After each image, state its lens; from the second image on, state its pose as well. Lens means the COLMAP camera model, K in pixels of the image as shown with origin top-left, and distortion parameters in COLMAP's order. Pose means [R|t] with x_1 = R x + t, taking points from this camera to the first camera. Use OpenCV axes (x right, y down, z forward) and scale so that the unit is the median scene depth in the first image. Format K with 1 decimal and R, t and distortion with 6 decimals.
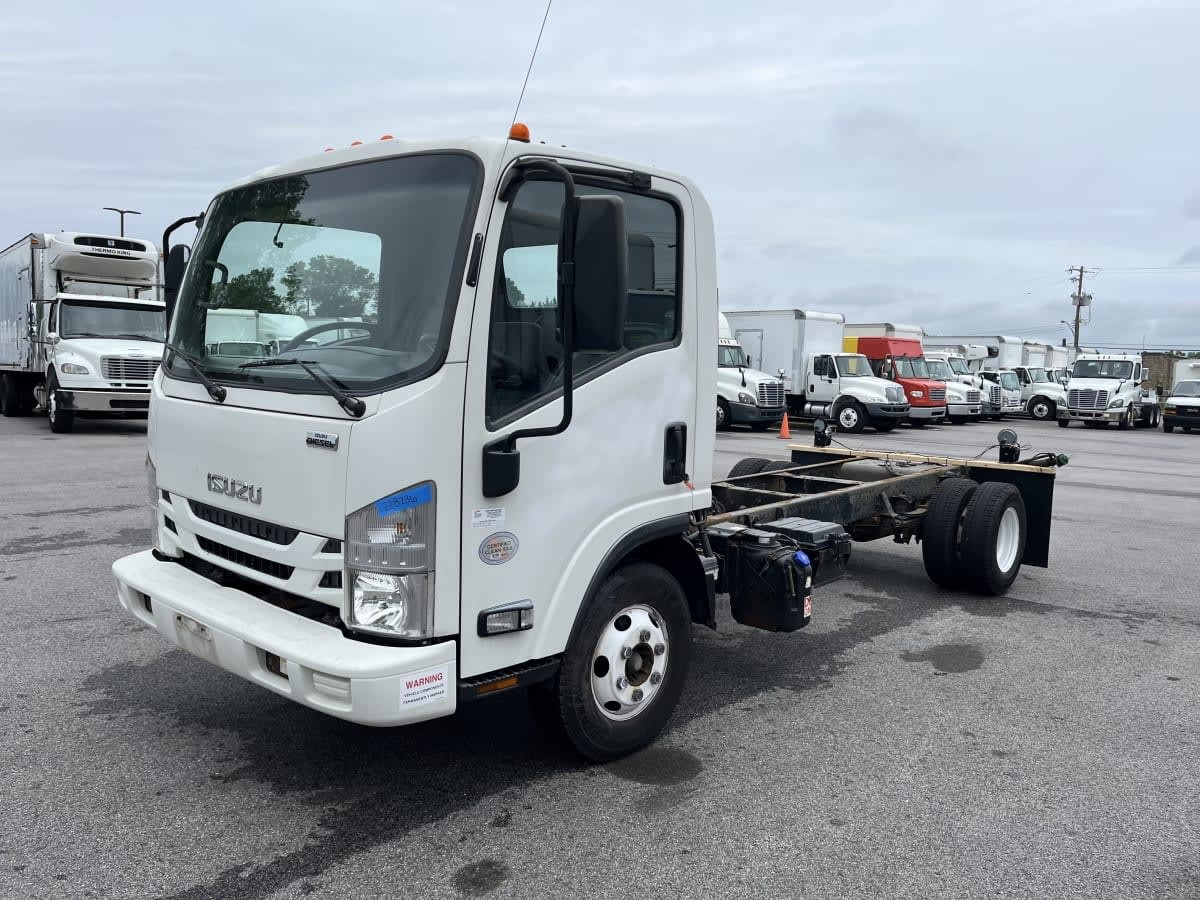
lens RADIAL K [[950.8, 0, 592.5], [0, 950.8, 448.3], [0, 0, 1]] dist [0.049227, 0.012083]
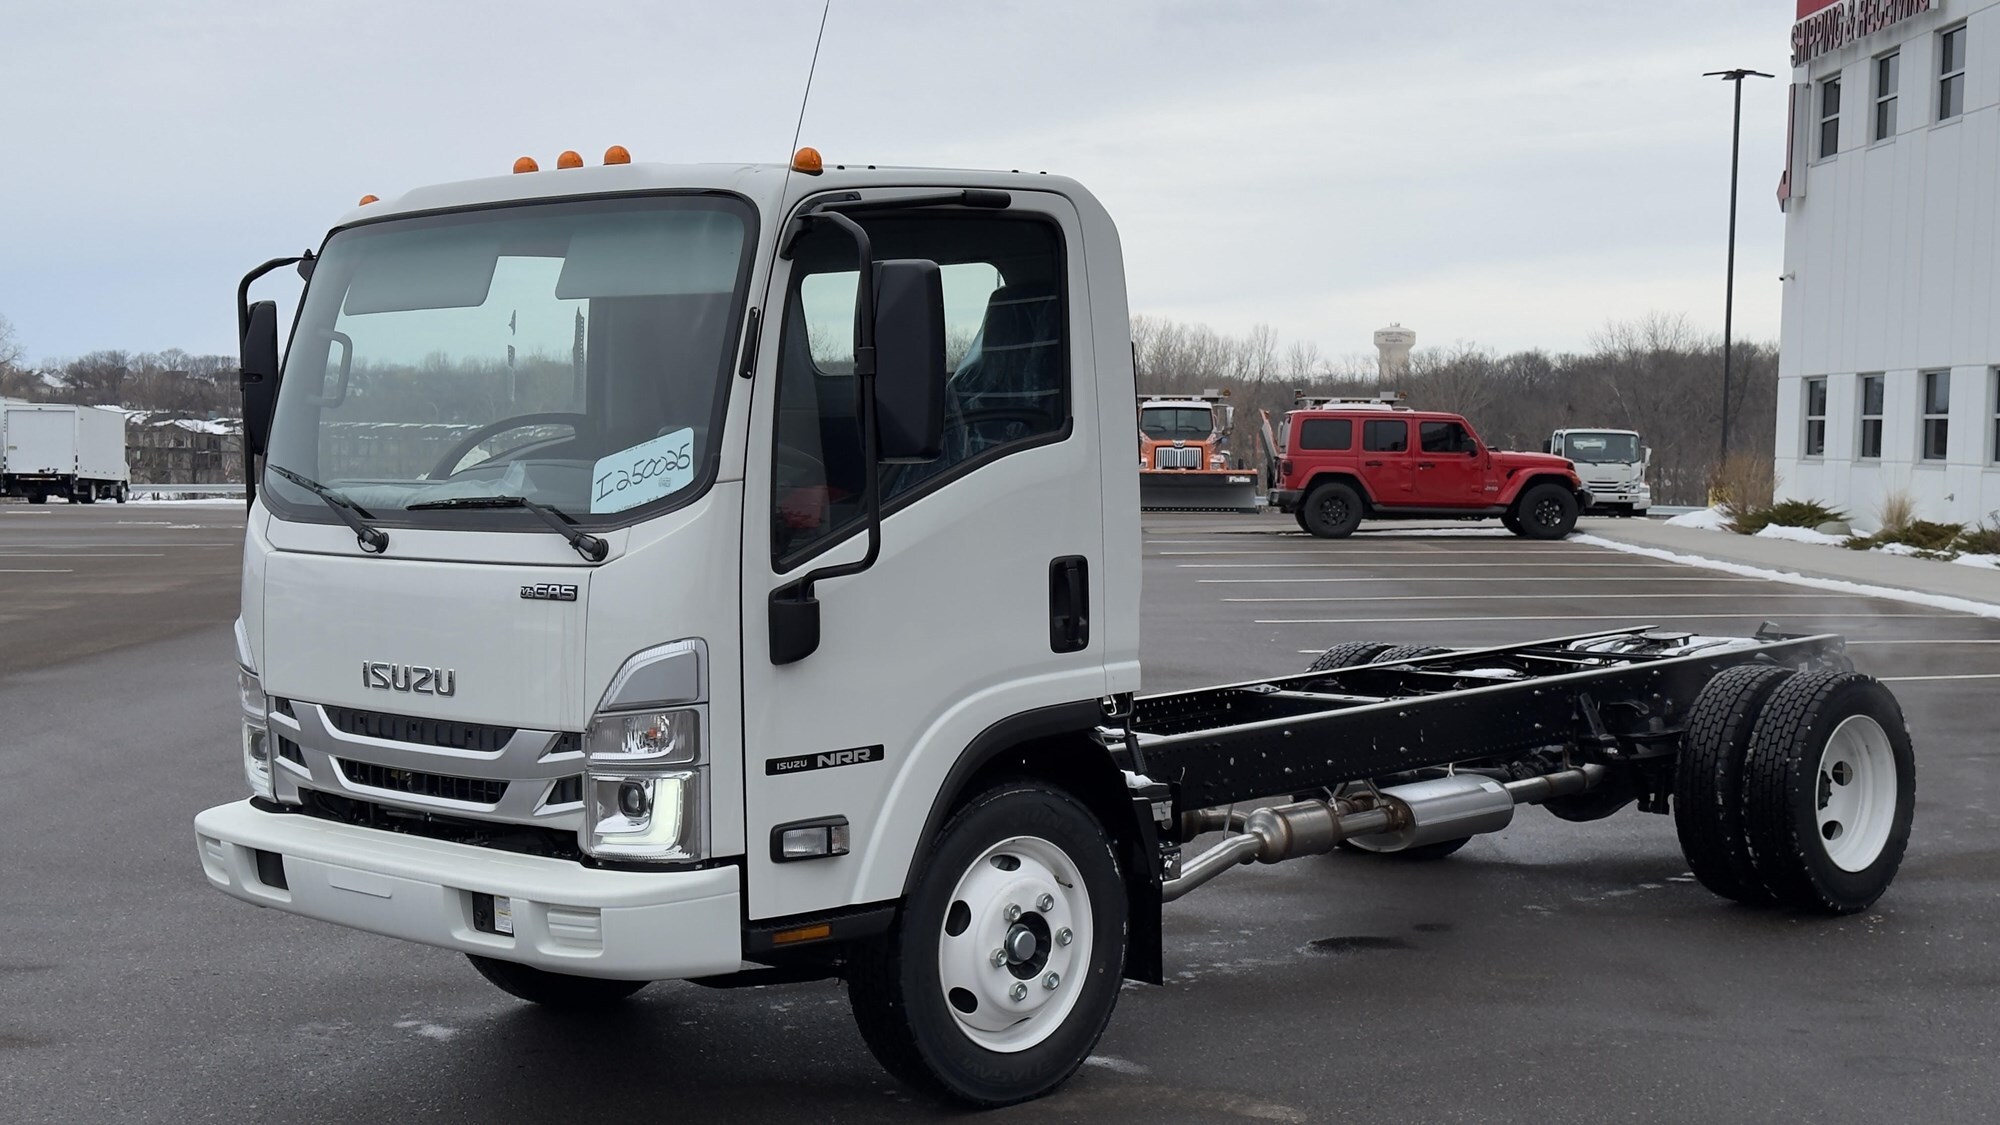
lens RADIAL K [[3072.2, 0, 1000.6], [0, 3072.2, 567.5], [0, 0, 1]] dist [-0.023436, 0.000000]
pose [[0.998029, -0.038060, -0.049901, 0.167910], [0.035459, 0.998016, -0.052028, 0.099395], [0.051782, 0.050156, 0.997398, -1.248283]]
